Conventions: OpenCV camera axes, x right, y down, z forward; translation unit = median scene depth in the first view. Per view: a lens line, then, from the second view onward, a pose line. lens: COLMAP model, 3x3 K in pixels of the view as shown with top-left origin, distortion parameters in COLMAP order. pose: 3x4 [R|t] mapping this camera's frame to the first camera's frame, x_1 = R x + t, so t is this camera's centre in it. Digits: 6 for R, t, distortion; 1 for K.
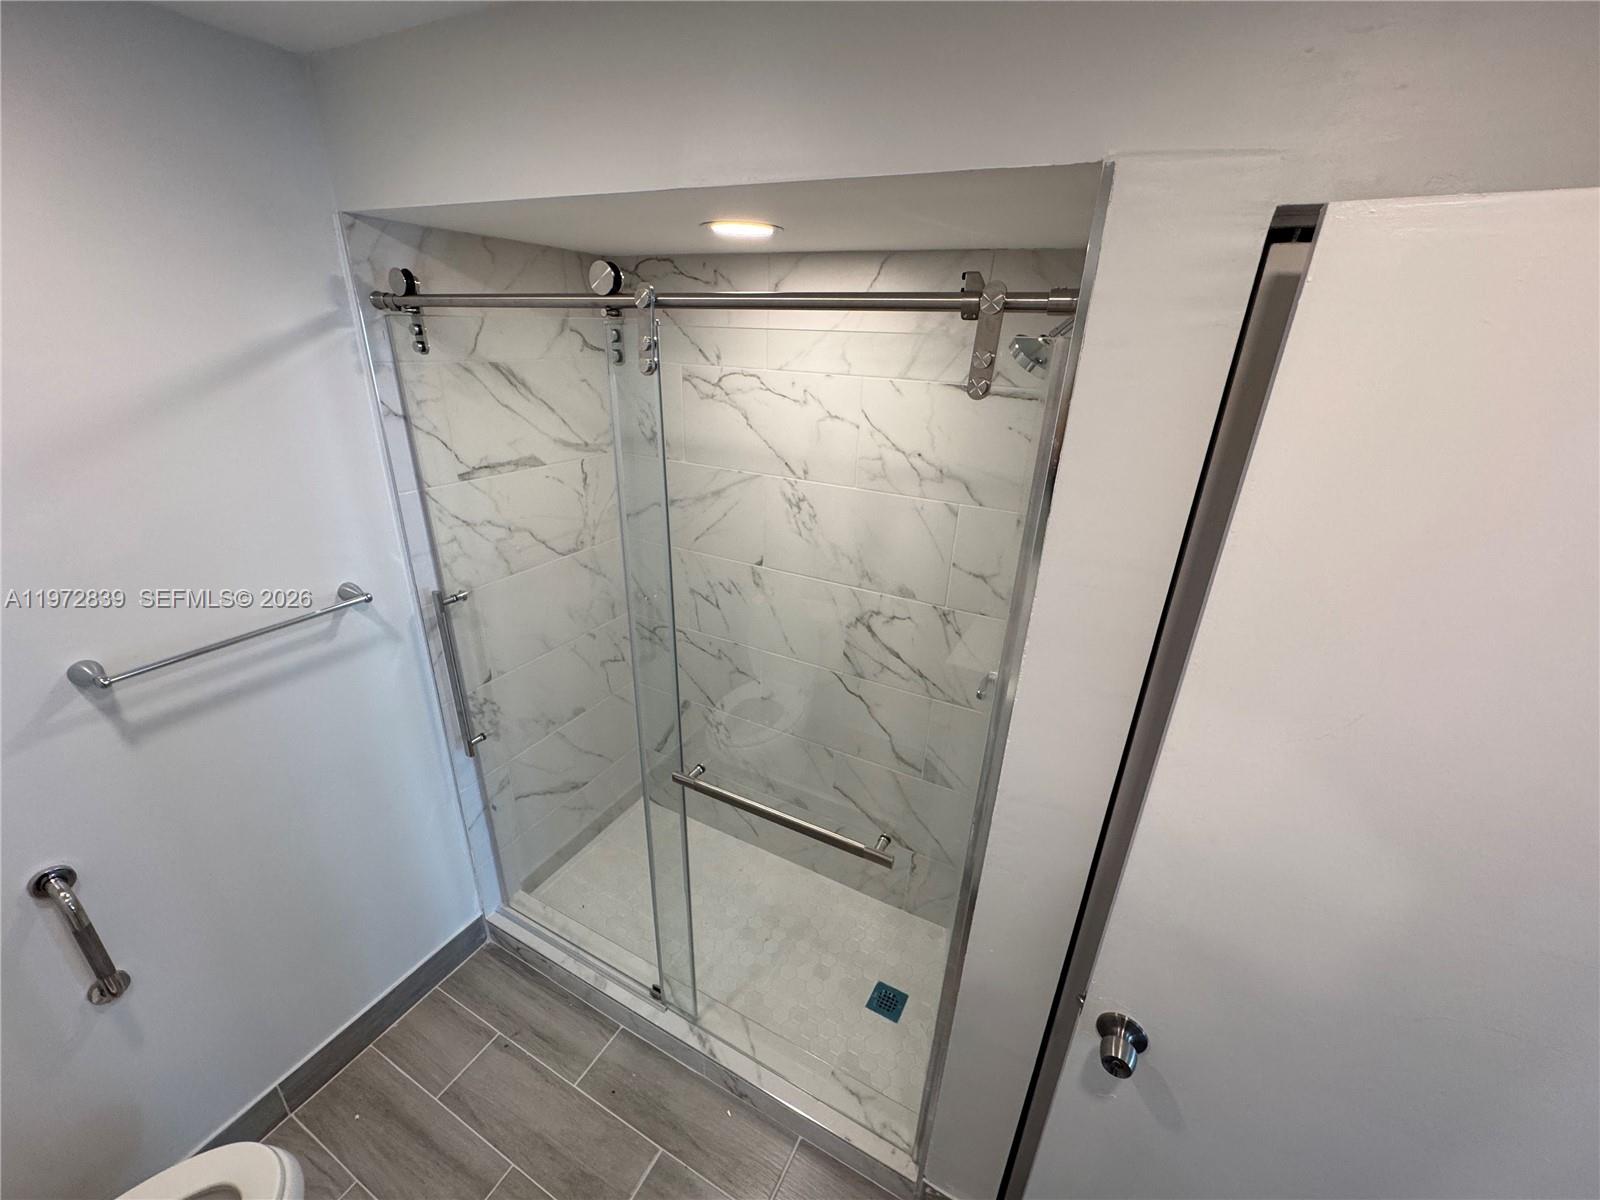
lens RADIAL K [[636.5, 0, 798.9], [0, 636.5, 600.2], [0, 0, 1]] dist [-0.000961, 0.000066]
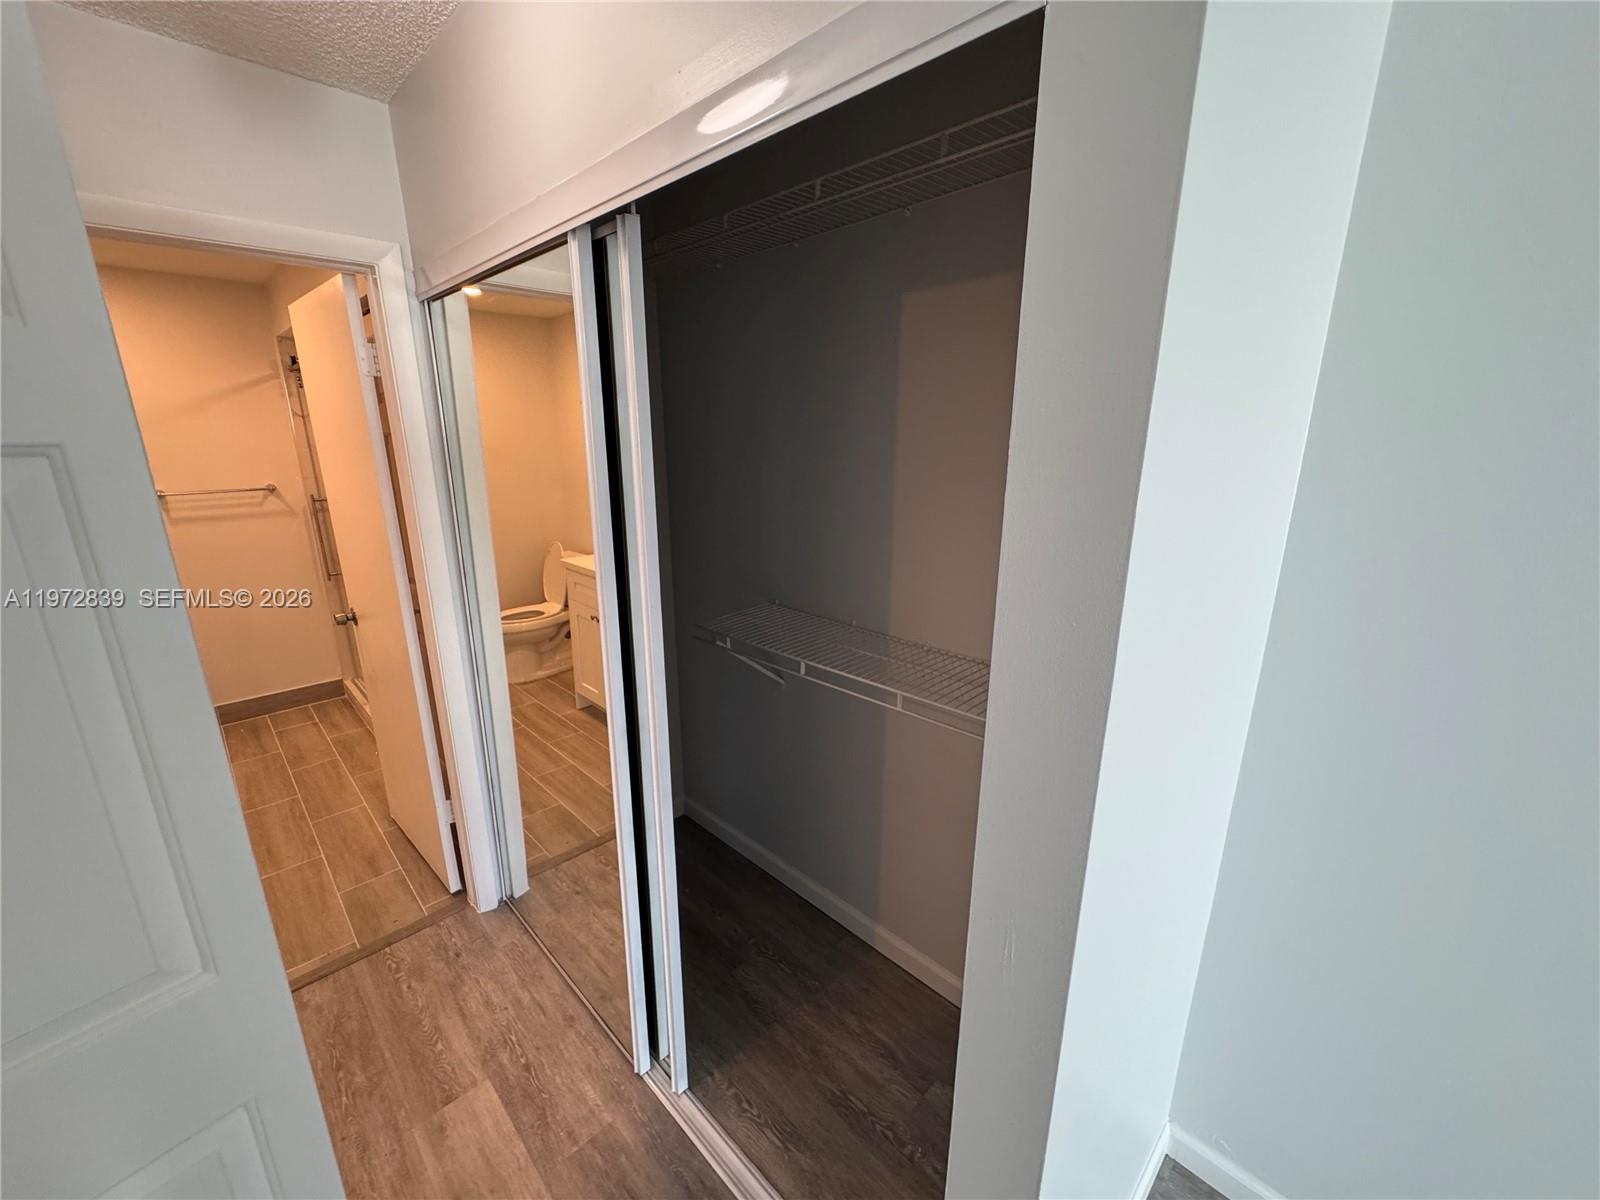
lens RADIAL K [[636.5, 0, 798.9], [0, 636.5, 600.2], [0, 0, 1]] dist [-0.000961, 0.000066]
pose [[0.954887, 0.051092, -0.292543, 1.768056], [-0.090187, 0.988455, -0.121747, 0.482151], [0.282945, 0.142639, 0.948471, -0.592158]]
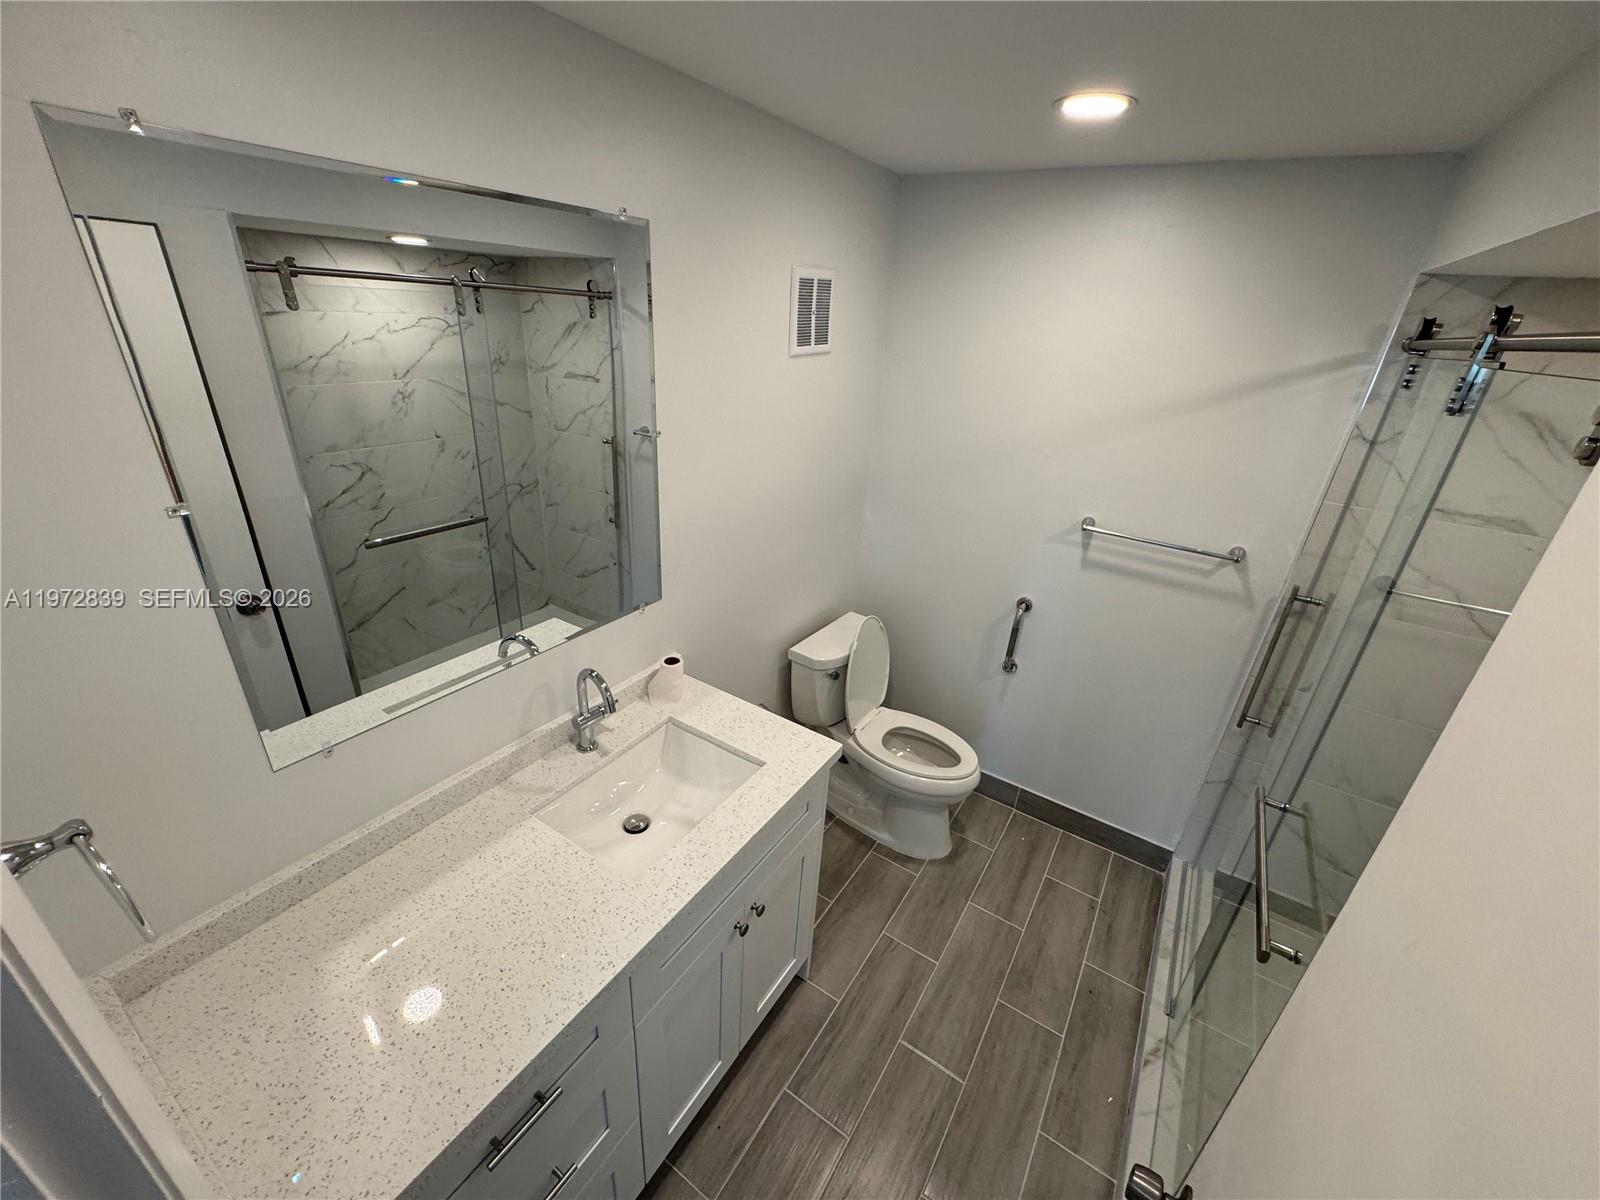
lens RADIAL K [[636.5, 0, 798.9], [0, 636.5, 600.2], [0, 0, 1]] dist [-0.000961, 0.000066]
pose [[-0.088203, 0.385808, -0.918353, 0.606094], [-0.443281, 0.810421, 0.383040, -0.035411], [0.892033, 0.440874, 0.099540, 0.077860]]
